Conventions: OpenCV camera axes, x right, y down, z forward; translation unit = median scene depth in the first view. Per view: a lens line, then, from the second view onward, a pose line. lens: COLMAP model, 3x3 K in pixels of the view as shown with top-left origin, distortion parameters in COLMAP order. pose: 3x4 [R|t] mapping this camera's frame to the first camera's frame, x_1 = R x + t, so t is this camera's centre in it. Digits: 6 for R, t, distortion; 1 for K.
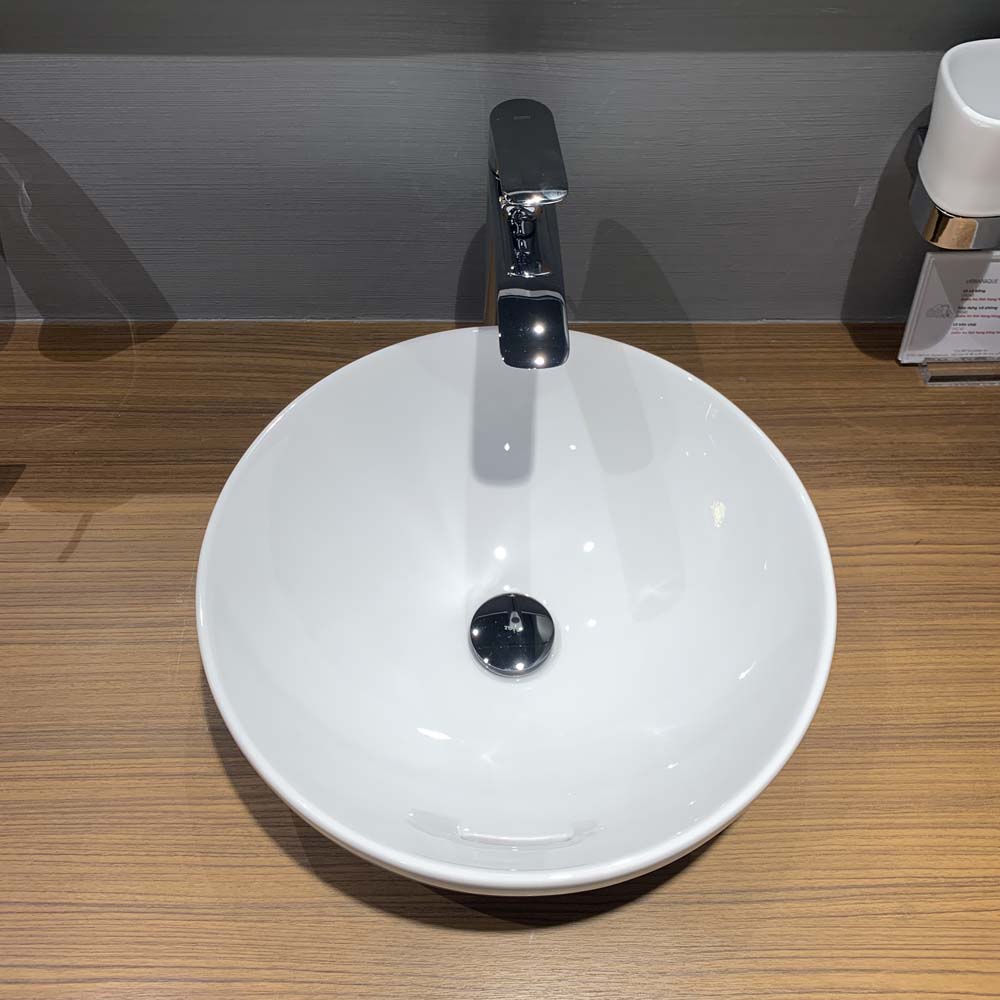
lens RADIAL K [[1043.4, 0, 495.5], [0, 1043.4, 500.5], [0, 0, 1]] dist [0.006074, 0.000000]
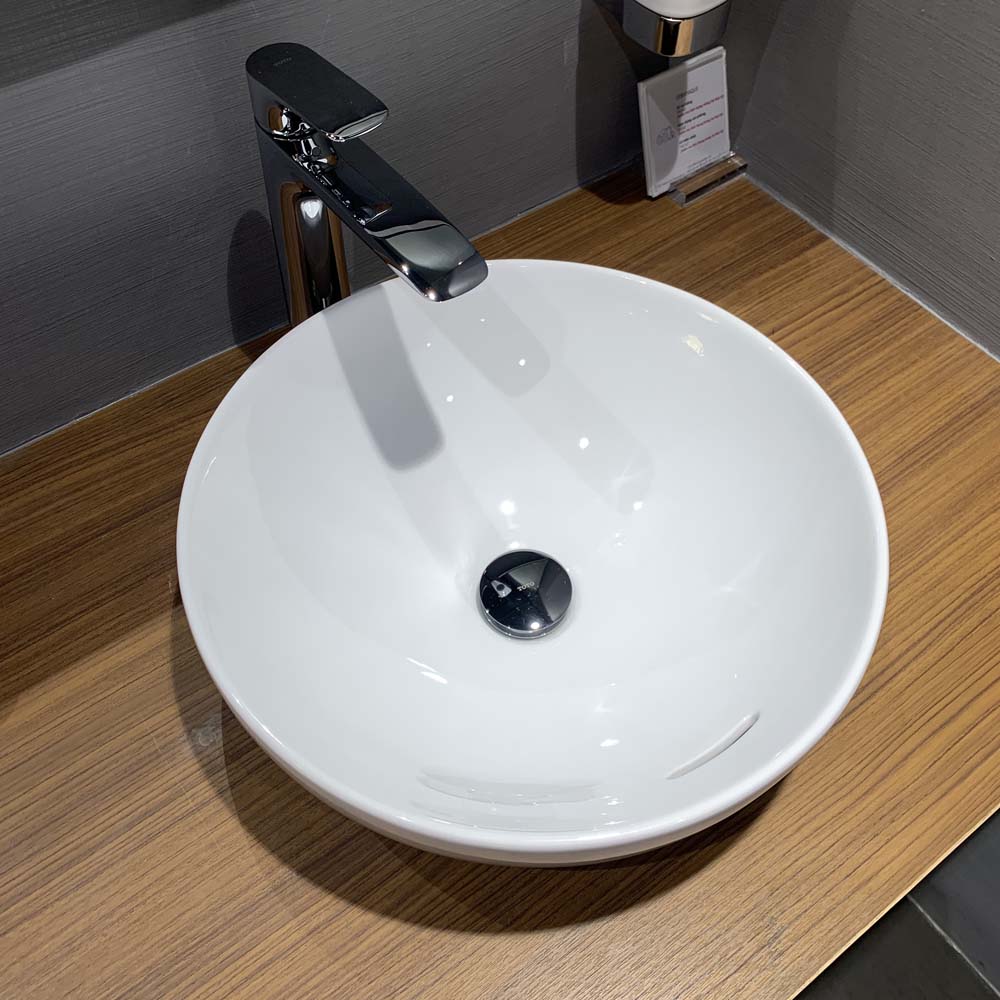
lens RADIAL K [[1043.4, 0, 506.0], [0, 1043.4, 498.9], [0, 0, 1]] dist [0.006074, 0.000000]
pose [[0.810649, -0.471944, 0.346579, -0.274706], [0.480378, 0.874484, 0.067199, -0.012905], [-0.334791, 0.112014, 0.935611, 0.143189]]
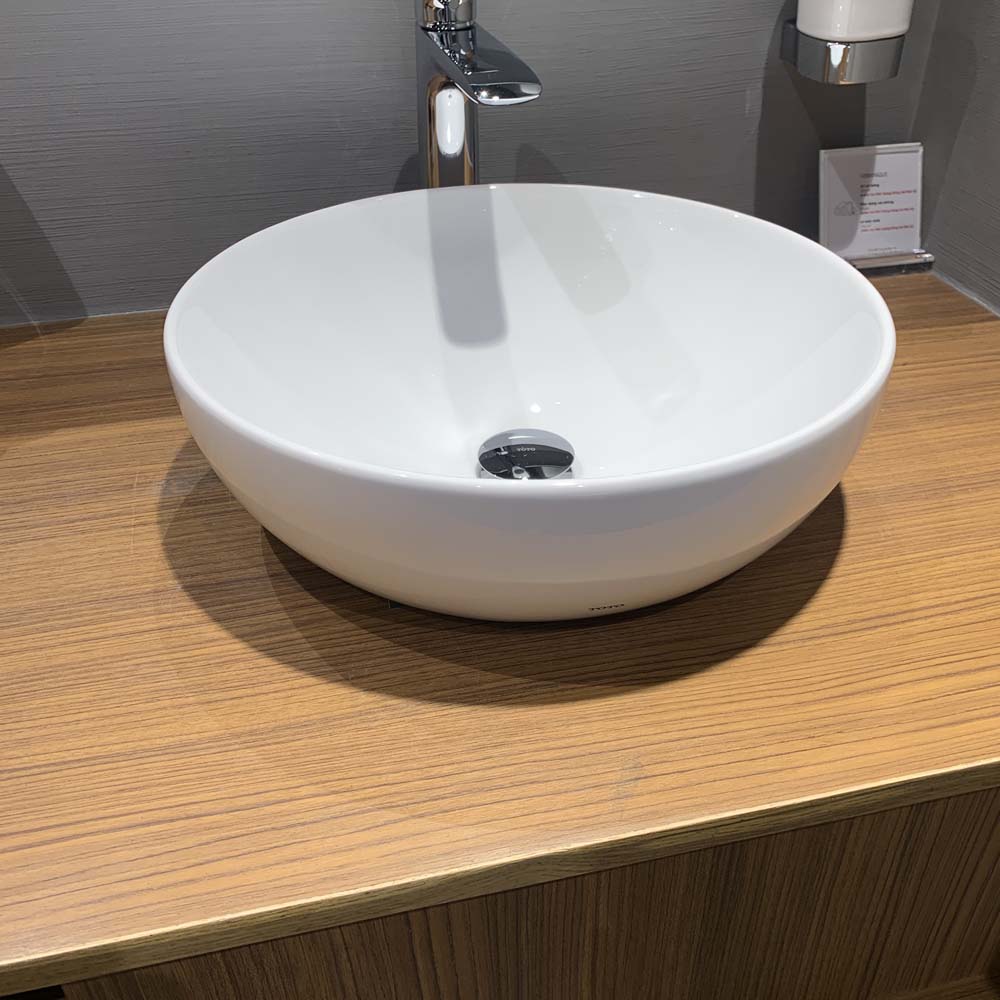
lens RADIAL K [[1043.4, 0, 506.8], [0, 1043.4, 502.4], [0, 0, 1]] dist [0.006074, 0.000000]
pose [[0.974701, -0.139079, 0.174972, -0.157702], [0.194666, 0.912899, -0.358776, 0.471551], [-0.109834, 0.383761, 0.916877, 0.214353]]
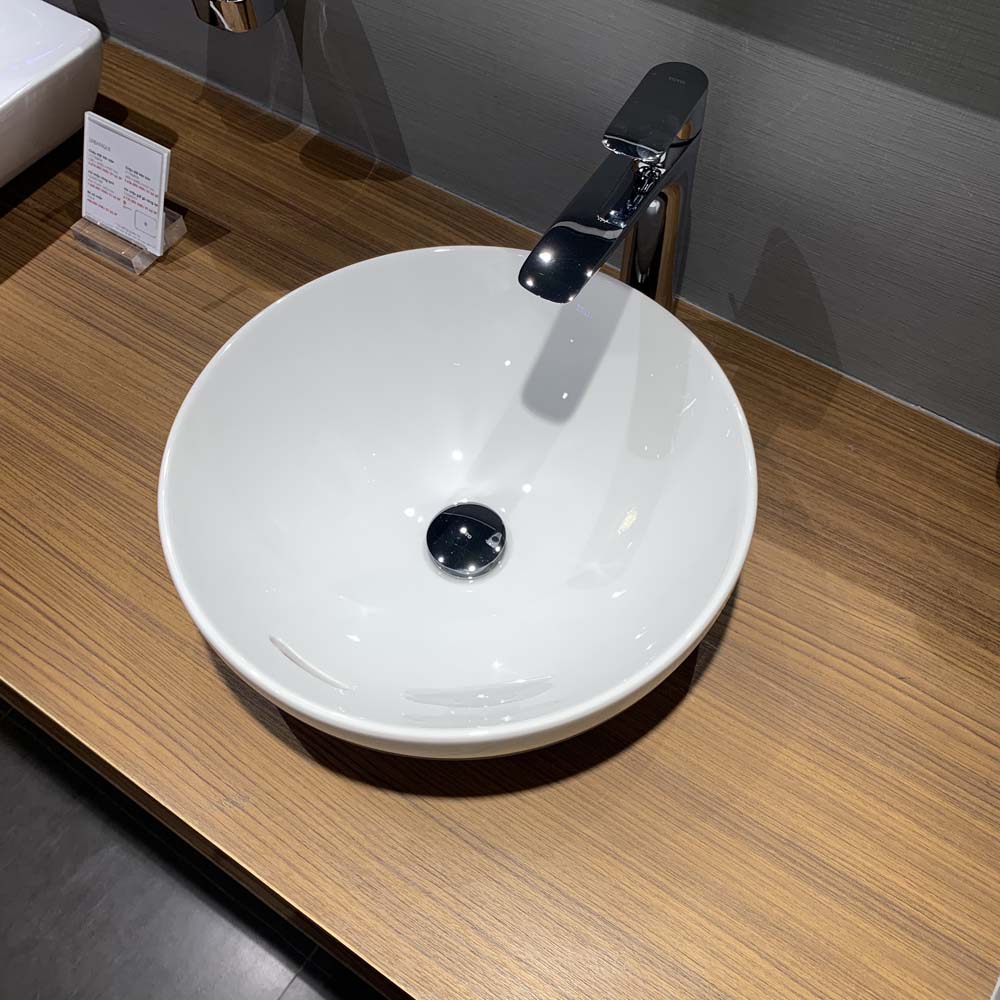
lens RADIAL K [[1043.4, 0, 493.8], [0, 1043.4, 503.3], [0, 0, 1]] dist [0.006074, 0.000000]
pose [[0.816562, 0.468209, -0.337649, 0.379342], [-0.461463, 0.880866, 0.105484, -0.027758], [0.346812, 0.069679, 0.935343, 0.017867]]
